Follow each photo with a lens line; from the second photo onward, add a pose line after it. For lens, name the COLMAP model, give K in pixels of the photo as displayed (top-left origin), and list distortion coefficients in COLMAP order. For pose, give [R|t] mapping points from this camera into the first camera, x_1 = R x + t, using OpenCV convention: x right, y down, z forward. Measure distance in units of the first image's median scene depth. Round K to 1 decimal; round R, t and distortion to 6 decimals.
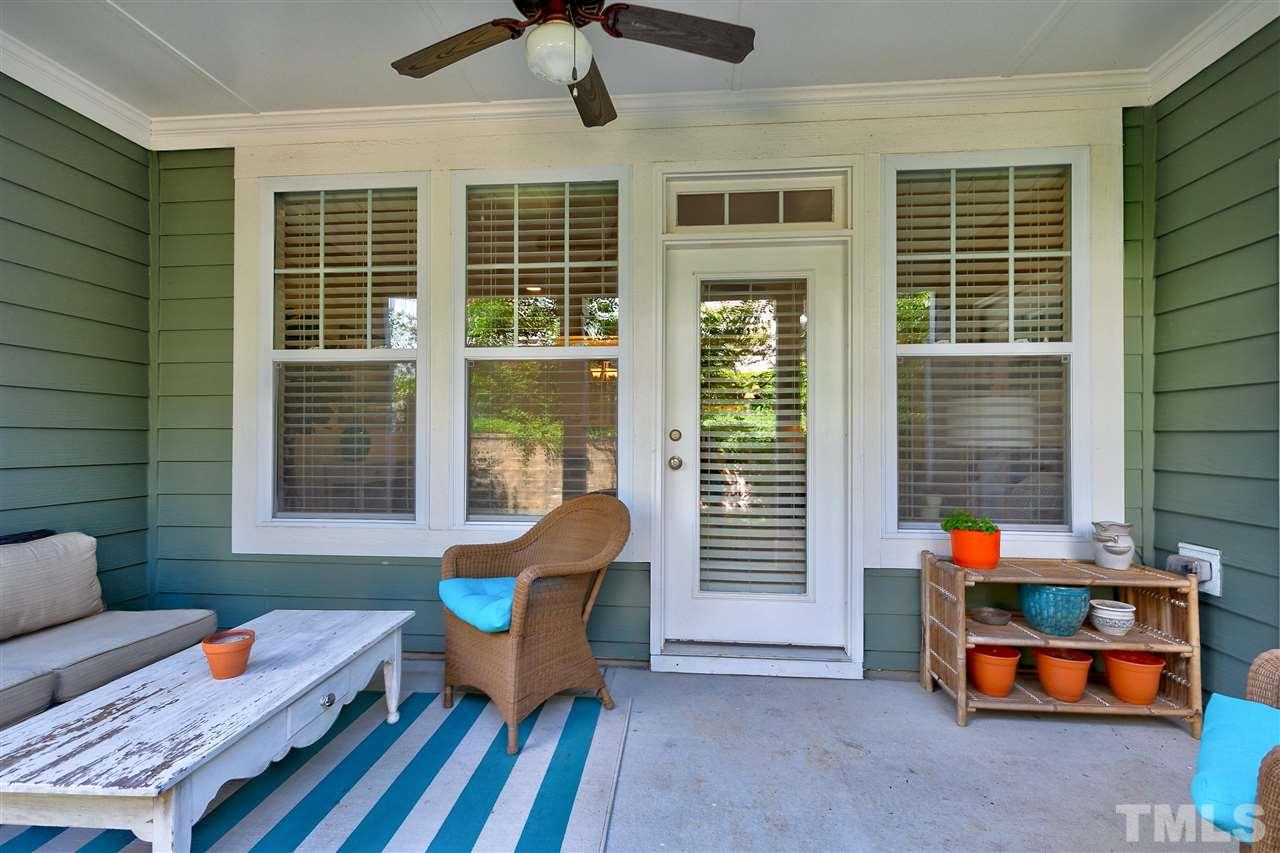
lens RADIAL K [[571.6, 0, 615.7], [0, 571.6, 433.3], [0, 0, 1]] dist [-0.000365, -0.000160]
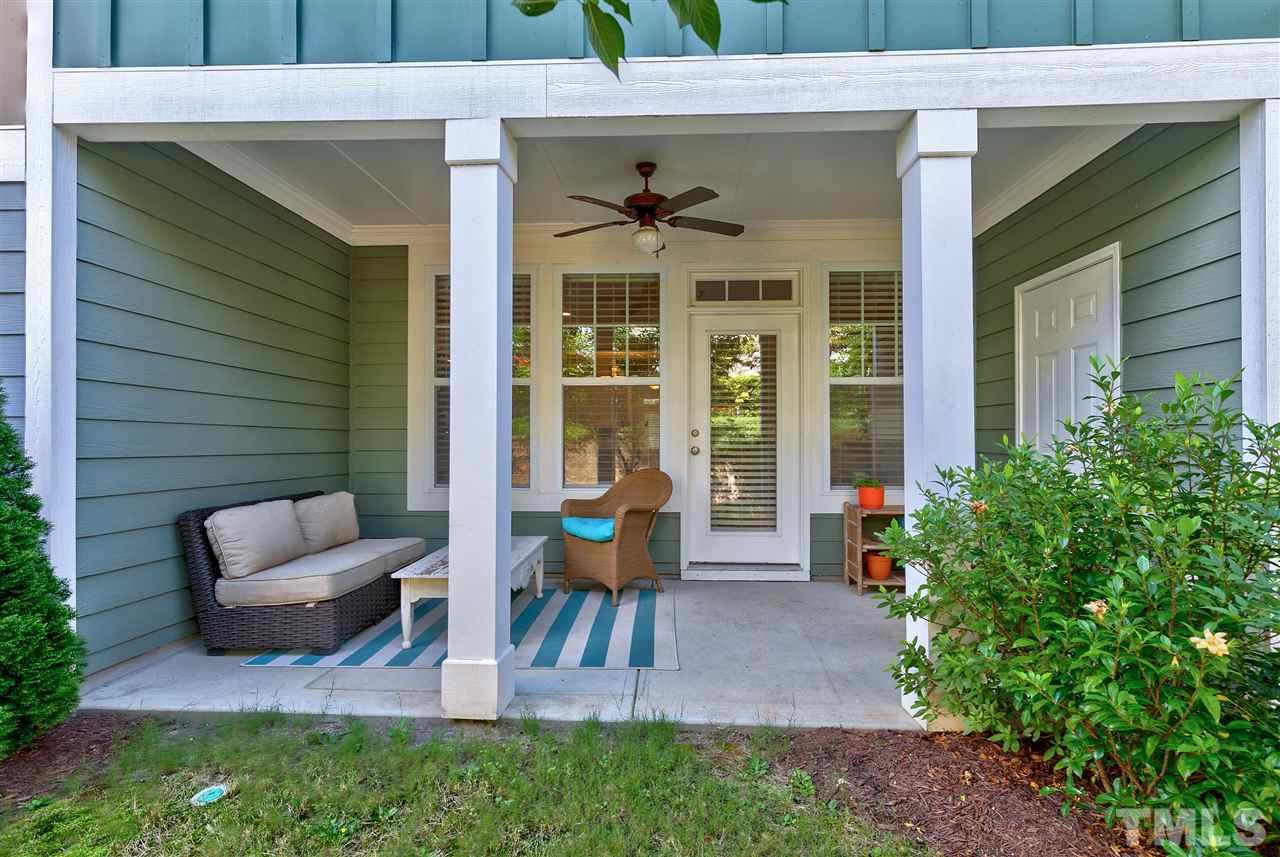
lens RADIAL K [[597.2, 0, 640.8], [0, 597.2, 433.5], [0, 0, 1]] dist [0.000159, -0.000010]
pose [[0.997663, -0.001977, 0.068294, -0.164132], [0.002039, 0.999998, -0.000843, 0.005857], [-0.068292, 0.000980, 0.997665, -0.661806]]
